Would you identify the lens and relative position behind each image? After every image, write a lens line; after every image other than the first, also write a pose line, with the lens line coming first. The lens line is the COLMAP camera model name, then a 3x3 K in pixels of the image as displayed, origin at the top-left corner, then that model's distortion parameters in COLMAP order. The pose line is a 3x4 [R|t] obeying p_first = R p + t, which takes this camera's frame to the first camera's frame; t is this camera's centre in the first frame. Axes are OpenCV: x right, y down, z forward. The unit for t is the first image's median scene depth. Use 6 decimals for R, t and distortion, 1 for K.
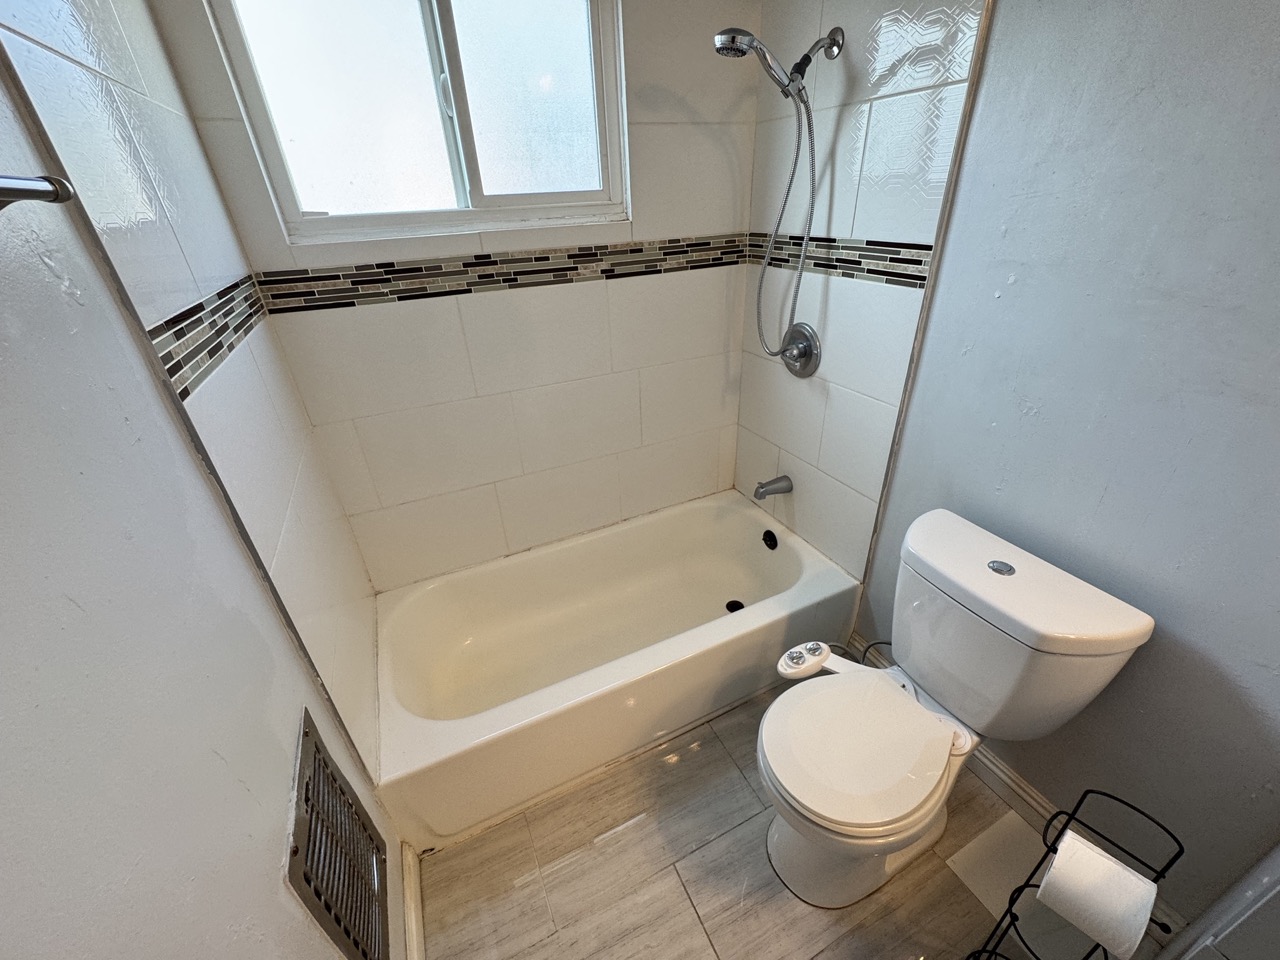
lens RADIAL K [[513.5, 0, 640.0], [0, 513.5, 480.0], [0, 0, 1]] dist [-0.000493, -0.000186]
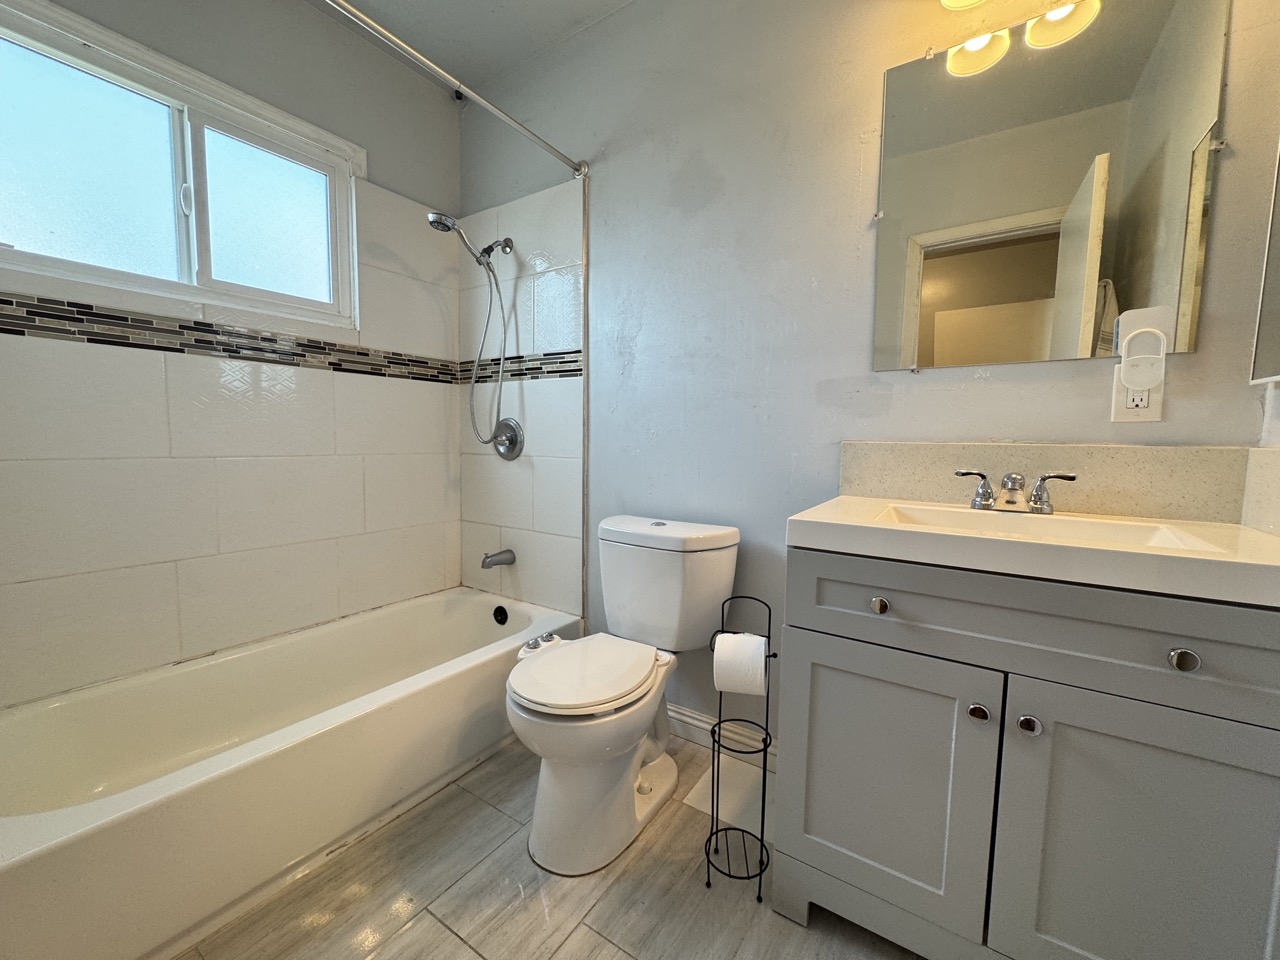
lens RADIAL K [[513.5, 0, 640.0], [0, 513.5, 480.0], [0, 0, 1]] dist [-0.000493, -0.000186]
pose [[0.858600, 0.014225, 0.512448, -0.064823], [0.204294, 0.907317, -0.367478, 0.411432], [-0.470180, 0.420207, 0.776116, -0.113854]]
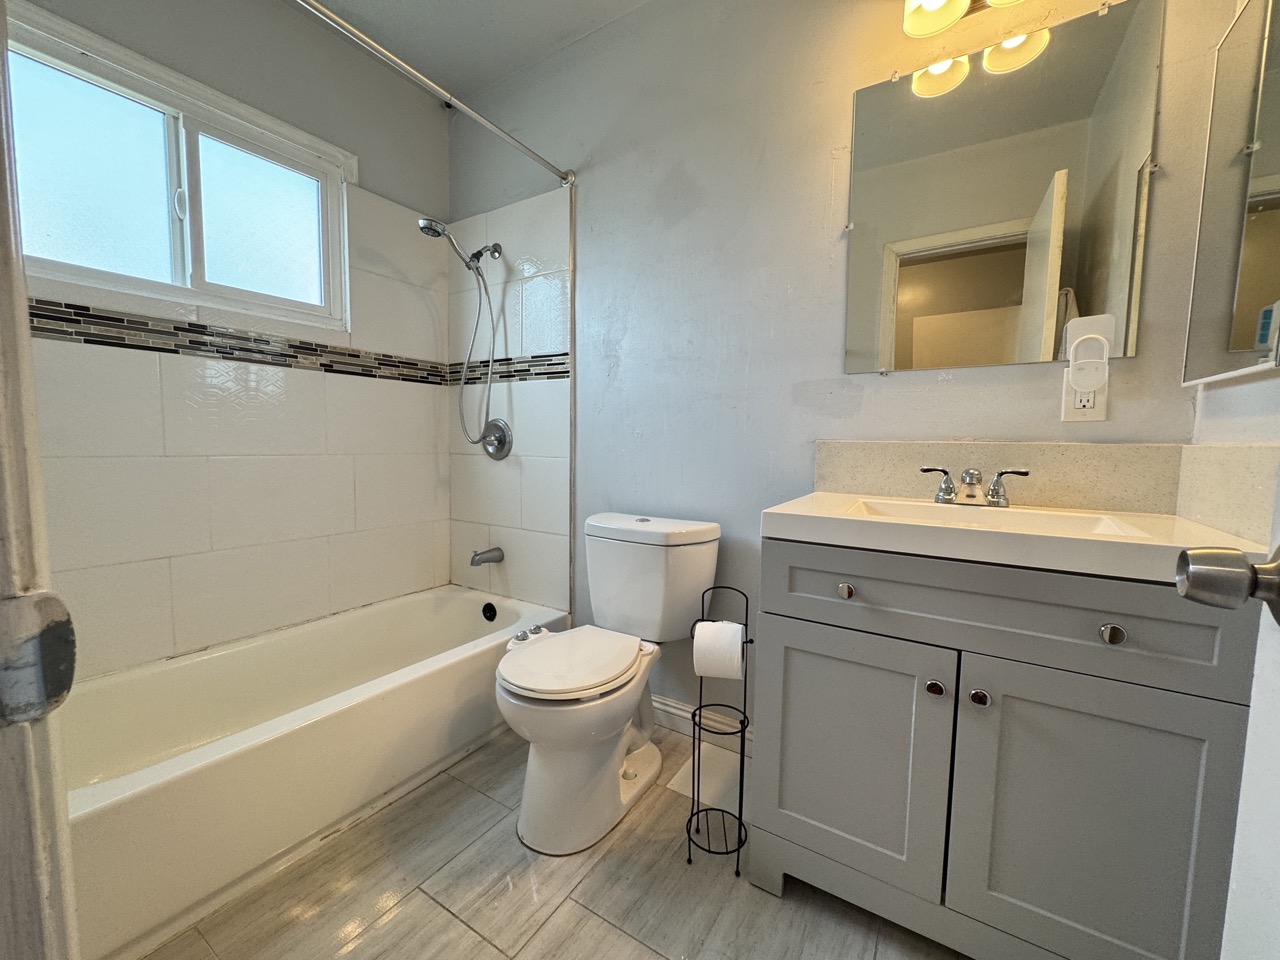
lens RADIAL K [[513.5, 0, 640.0], [0, 513.5, 480.0], [0, 0, 1]] dist [-0.000493, -0.000186]
pose [[0.846786, 0.016033, 0.531692, -0.079383], [0.213873, 0.904932, -0.367909, 0.437514], [-0.487044, 0.425255, 0.762855, -0.144184]]
